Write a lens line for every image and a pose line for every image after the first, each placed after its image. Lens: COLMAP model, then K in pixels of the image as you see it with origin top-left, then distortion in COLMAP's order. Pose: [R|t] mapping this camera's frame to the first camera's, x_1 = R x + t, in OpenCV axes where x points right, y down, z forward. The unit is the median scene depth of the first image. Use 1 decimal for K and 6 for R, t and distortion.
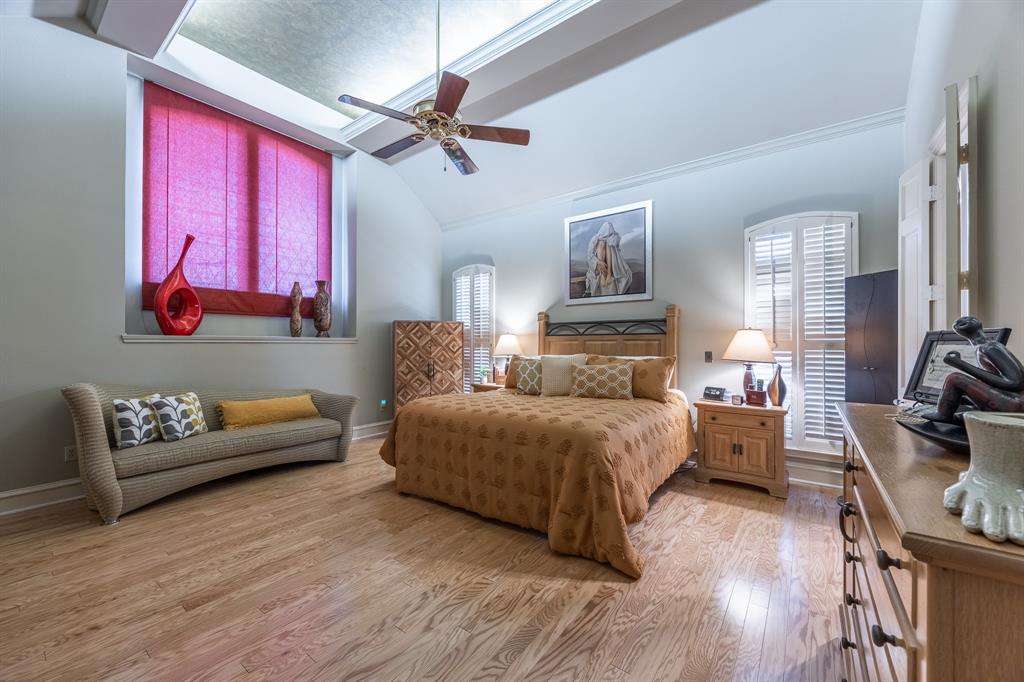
lens RADIAL K [[393.7, 0, 513.5], [0, 393.7, 340.8], [0, 0, 1]] dist [0.001289, -0.000965]
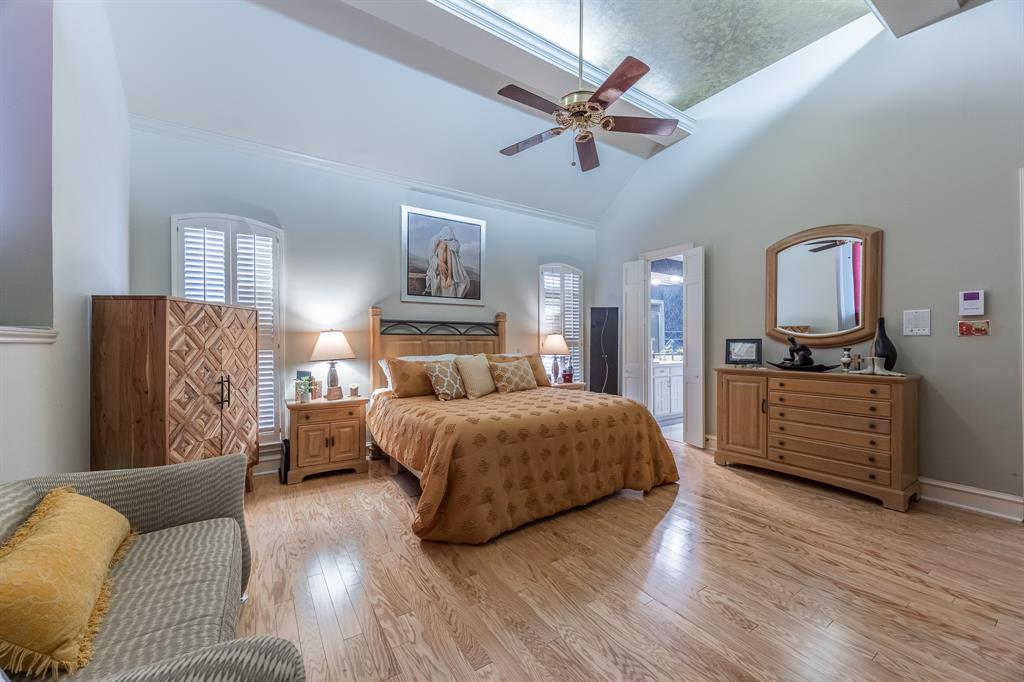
lens RADIAL K [[393.7, 0, 513.8], [0, 393.7, 344.1], [0, 0, 1]] dist [0.001289, -0.000965]
pose [[0.337799, -0.003030, 0.941213, -0.683670], [-0.005928, 0.999968, 0.005346, 0.002176], [-0.941200, -0.007386, 0.337770, 0.488776]]
